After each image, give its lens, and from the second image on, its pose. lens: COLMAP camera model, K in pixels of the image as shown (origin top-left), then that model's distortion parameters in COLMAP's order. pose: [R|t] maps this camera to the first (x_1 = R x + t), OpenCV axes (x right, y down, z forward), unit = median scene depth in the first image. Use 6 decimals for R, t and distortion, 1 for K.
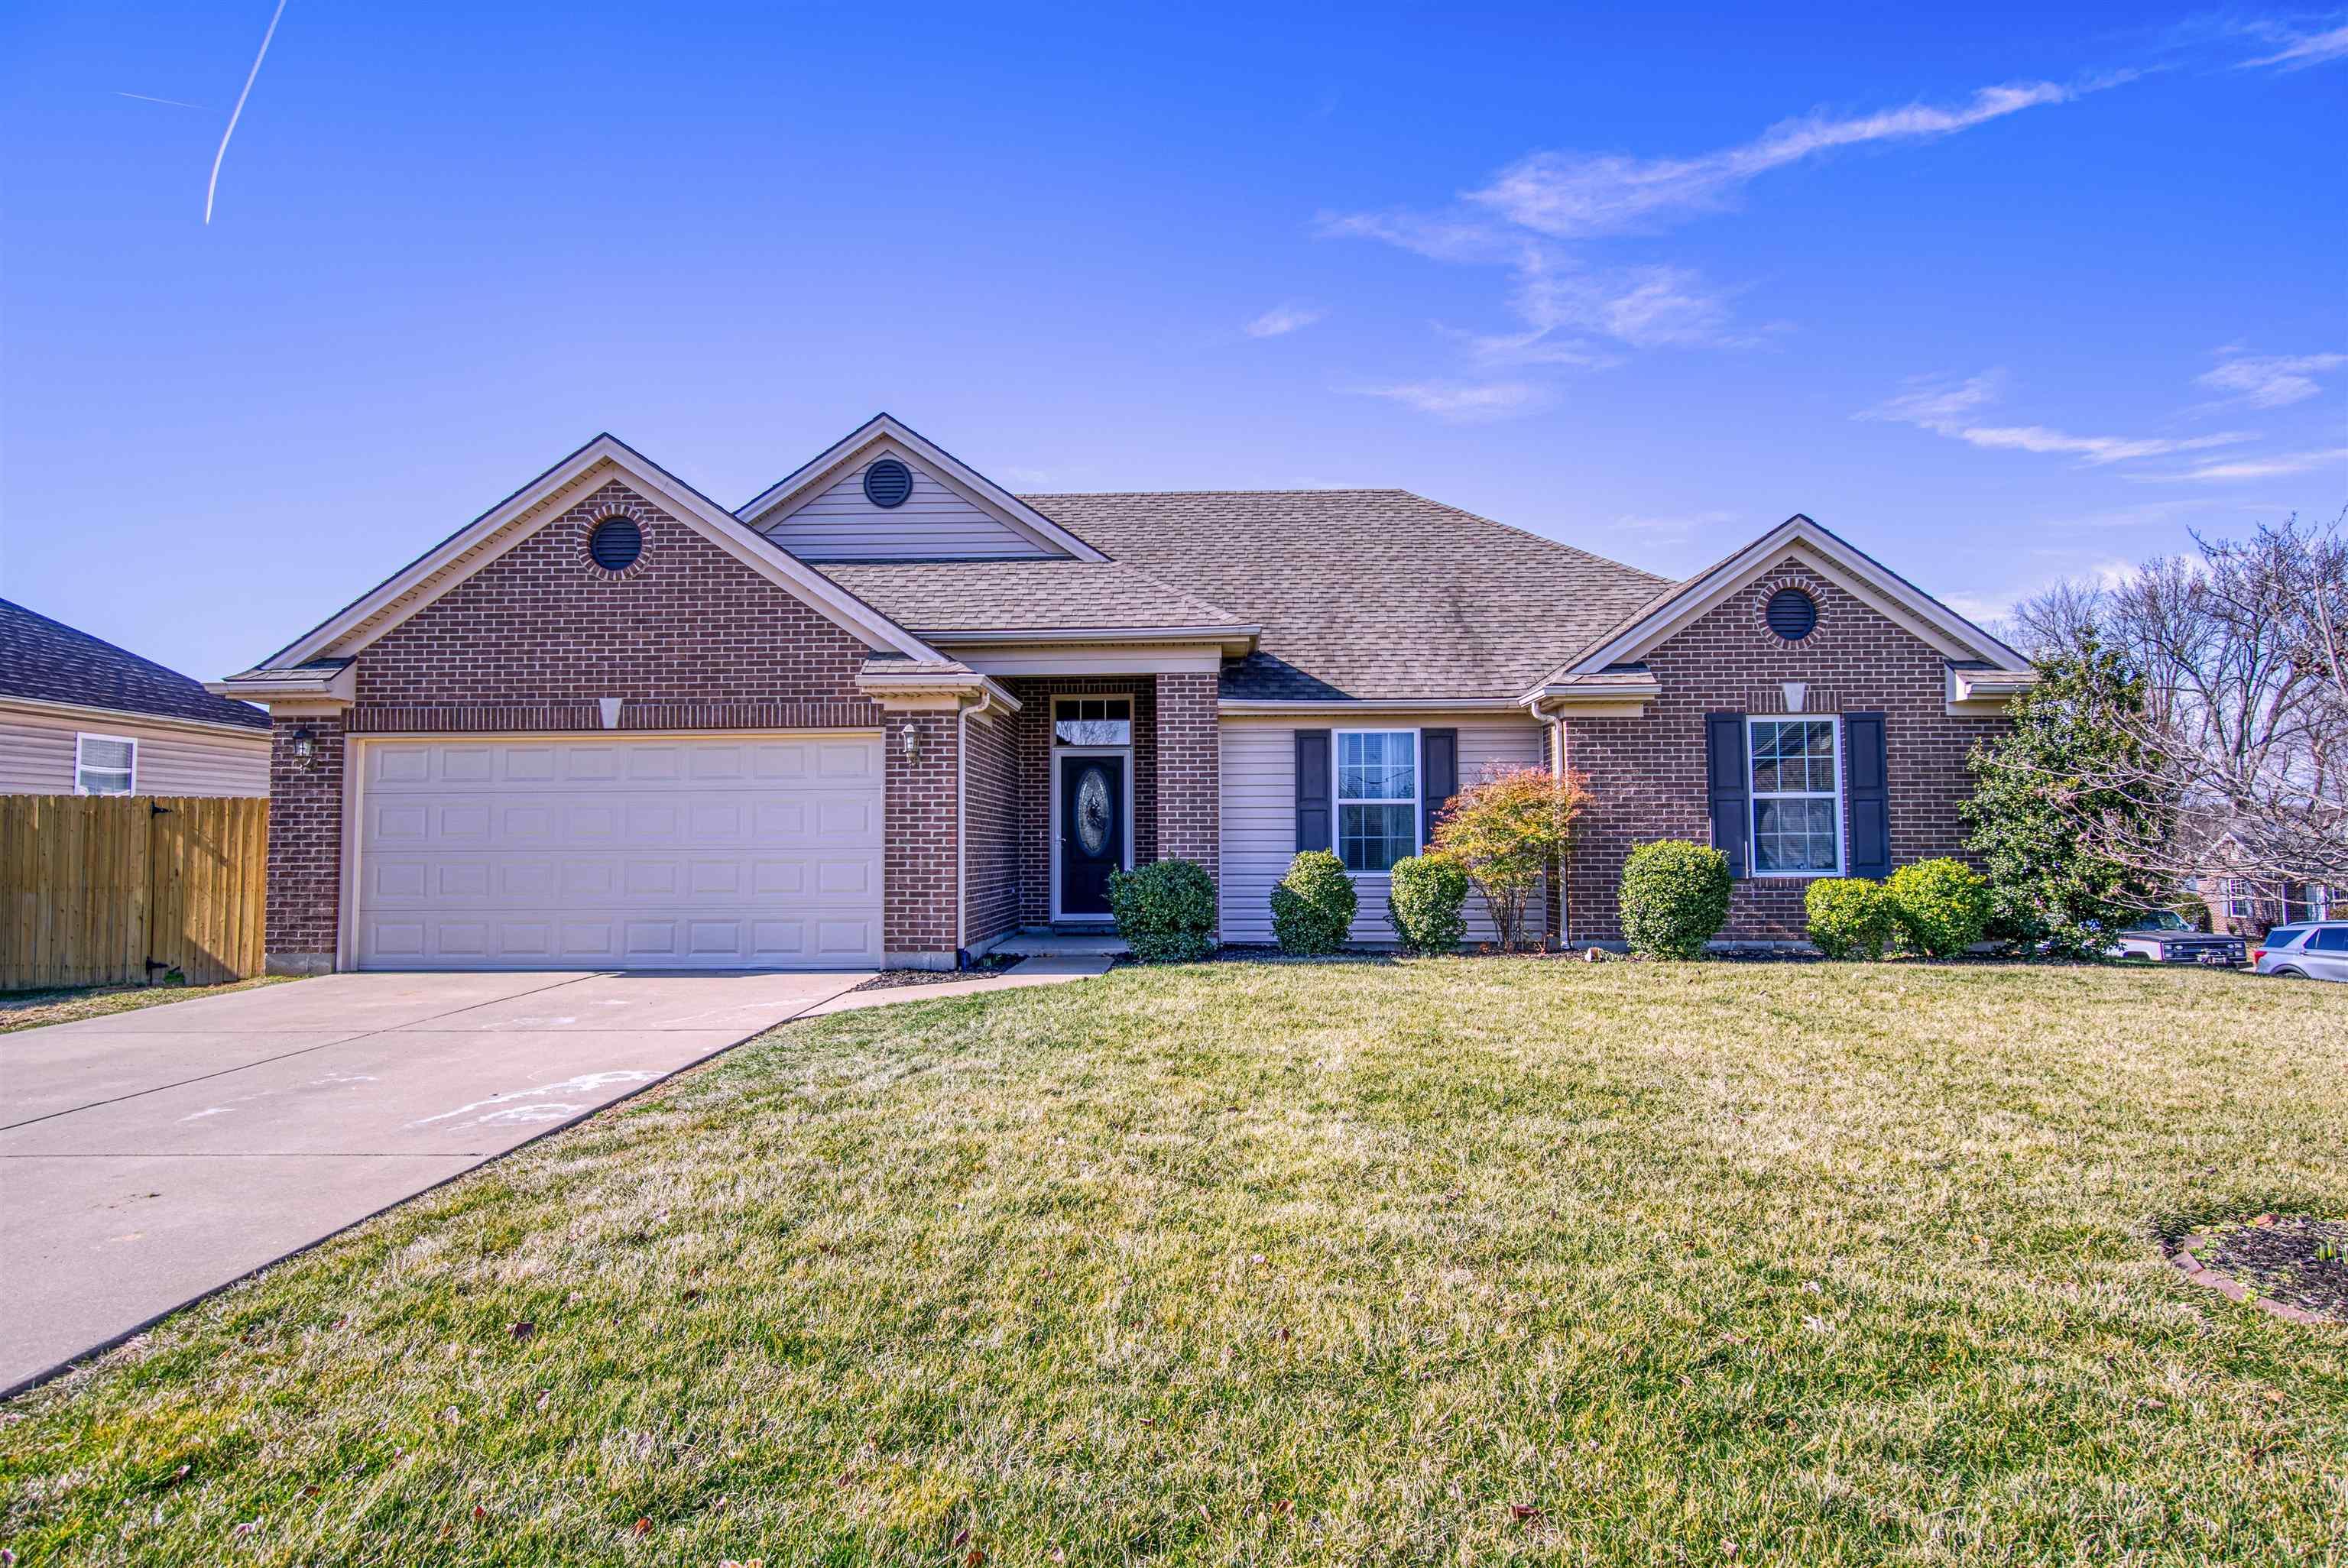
lens RADIAL K [[1409.1, 0, 1176.7], [0, 1409.1, 778.3], [0, 0, 1]] dist [-0.000791, -0.000014]
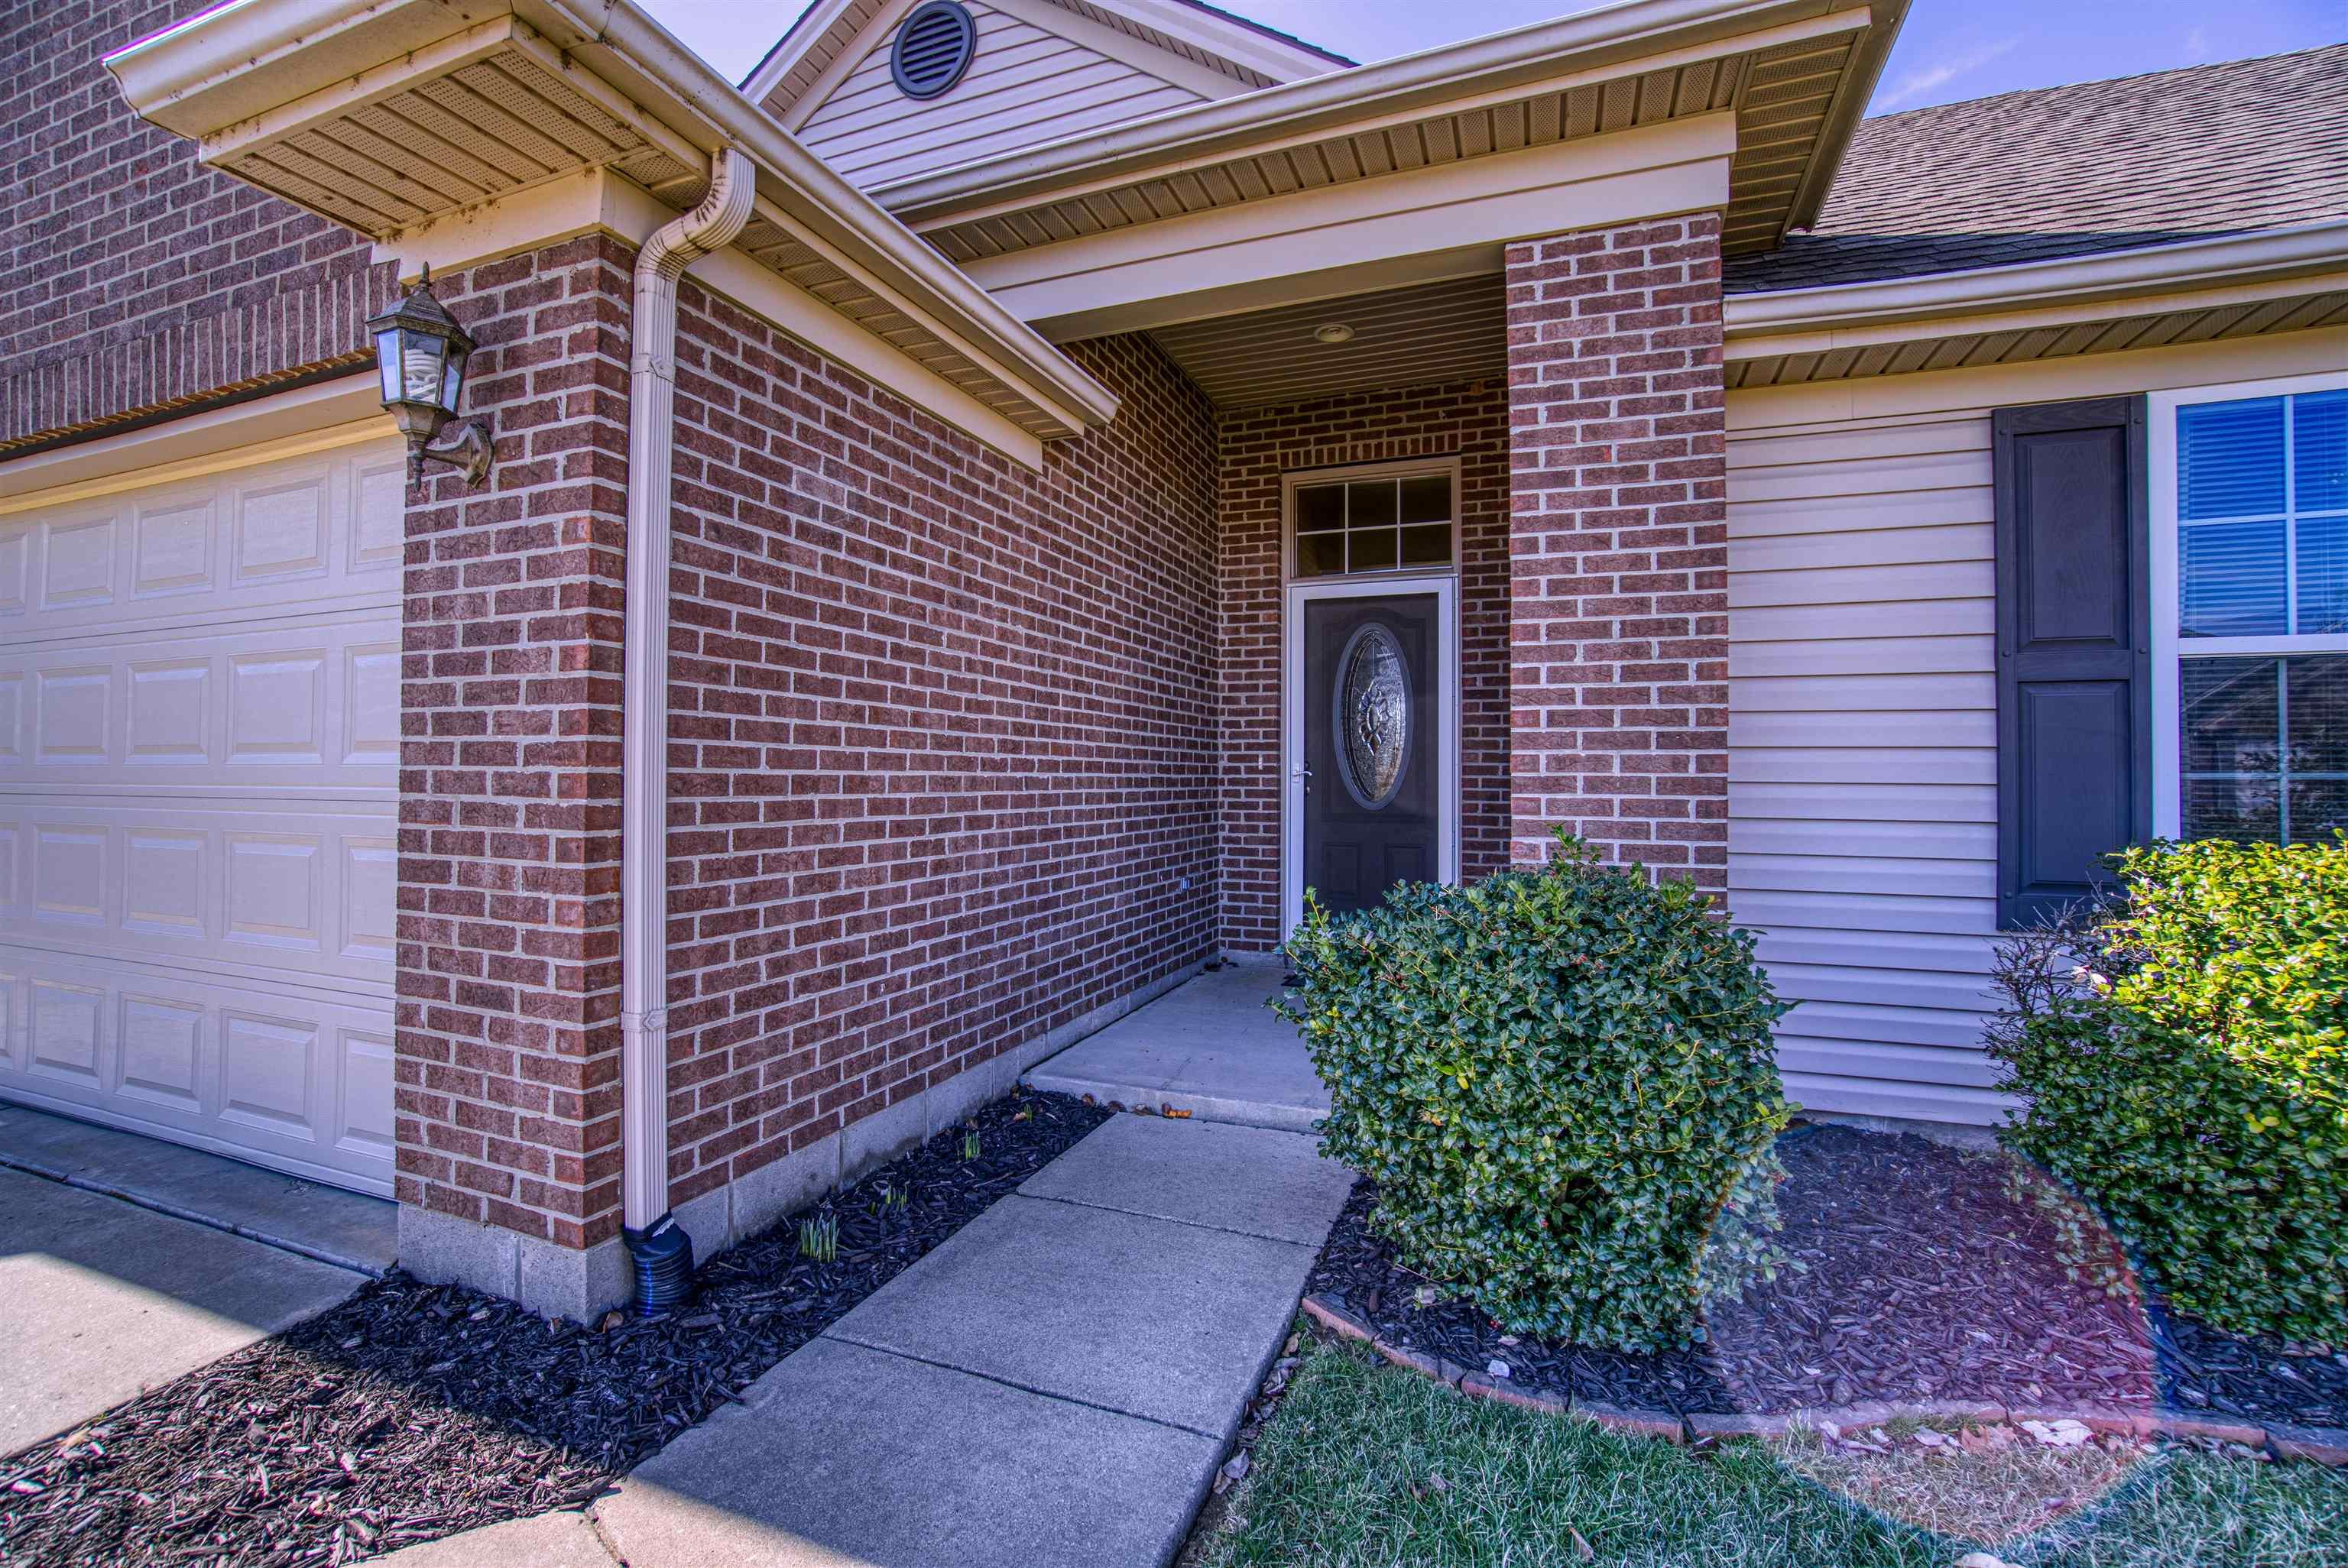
lens RADIAL K [[1025.1, 0, 1169.4], [0, 1025.1, 766.8], [0, 0, 1]] dist [-0.058862, 0.019233]
pose [[0.940785, 0.005544, -0.338959, -0.008054], [0.008394, 0.999179, 0.039643, 0.031069], [0.338901, -0.040141, 0.939965, 0.752221]]
